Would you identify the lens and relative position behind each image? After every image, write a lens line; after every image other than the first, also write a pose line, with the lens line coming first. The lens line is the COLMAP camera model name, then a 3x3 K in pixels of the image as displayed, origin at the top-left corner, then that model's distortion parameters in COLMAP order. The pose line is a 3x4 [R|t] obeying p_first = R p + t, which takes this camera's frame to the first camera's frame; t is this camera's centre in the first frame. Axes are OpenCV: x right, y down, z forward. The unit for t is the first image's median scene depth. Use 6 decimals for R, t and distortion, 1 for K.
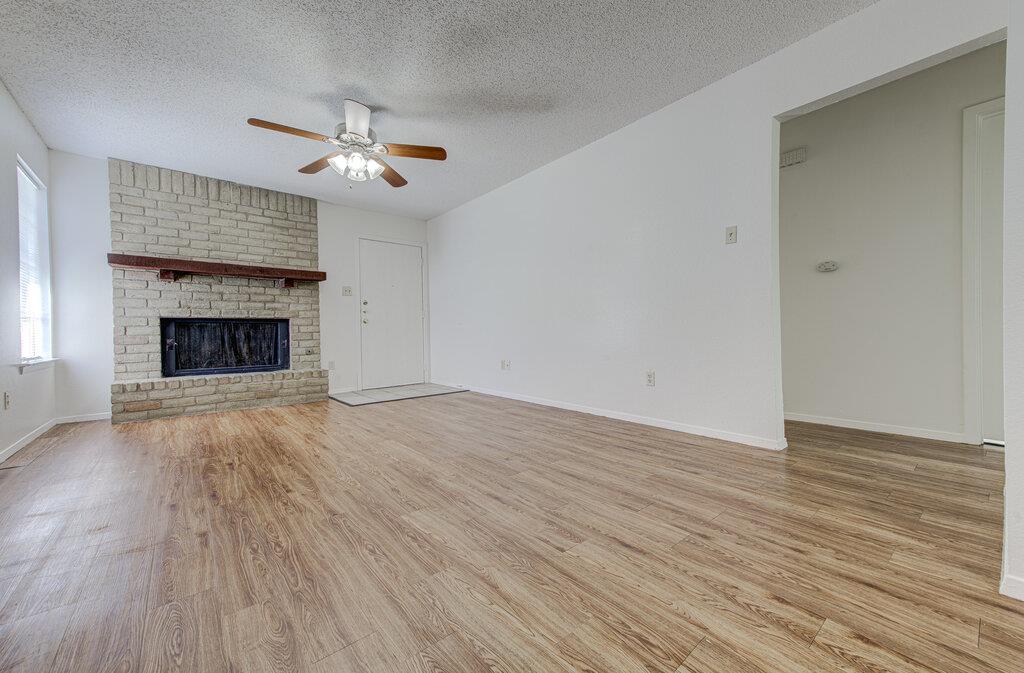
lens RADIAL K [[401.9, 0, 515.7], [0, 401.9, 332.6], [0, 0, 1]] dist [0.032865, -0.000277]
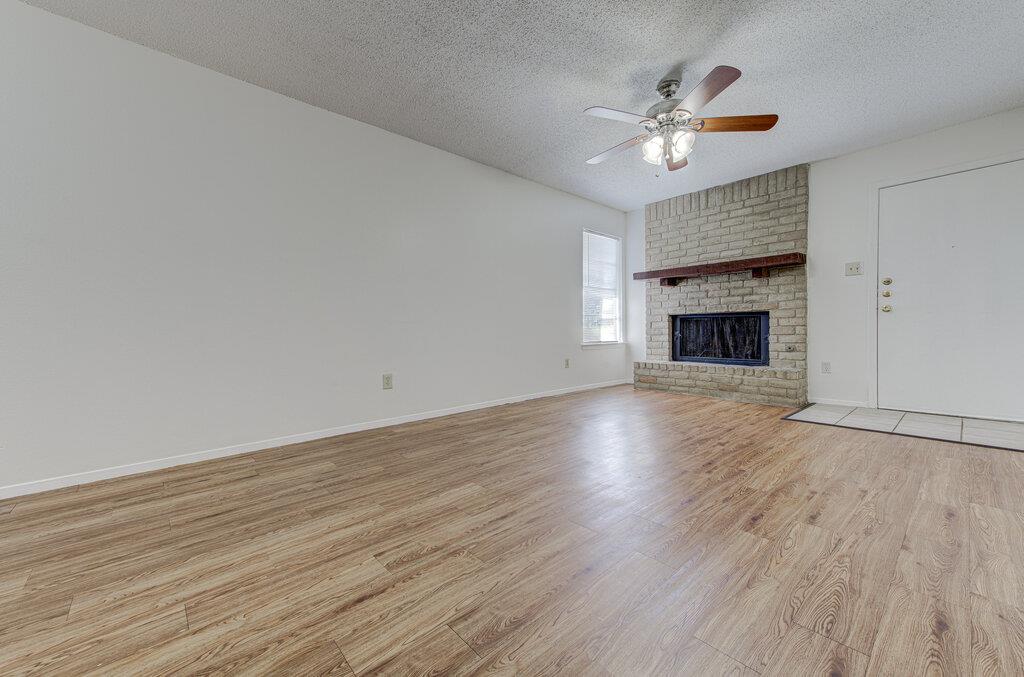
lens RADIAL K [[401.9, 0, 517.2], [0, 401.9, 337.5], [0, 0, 1]] dist [0.032865, -0.000277]
pose [[0.039427, 0.033079, -0.998675, 0.372959], [0.008365, 0.999406, 0.033434, -0.010901], [0.999187, -0.009672, 0.039127, 0.438336]]
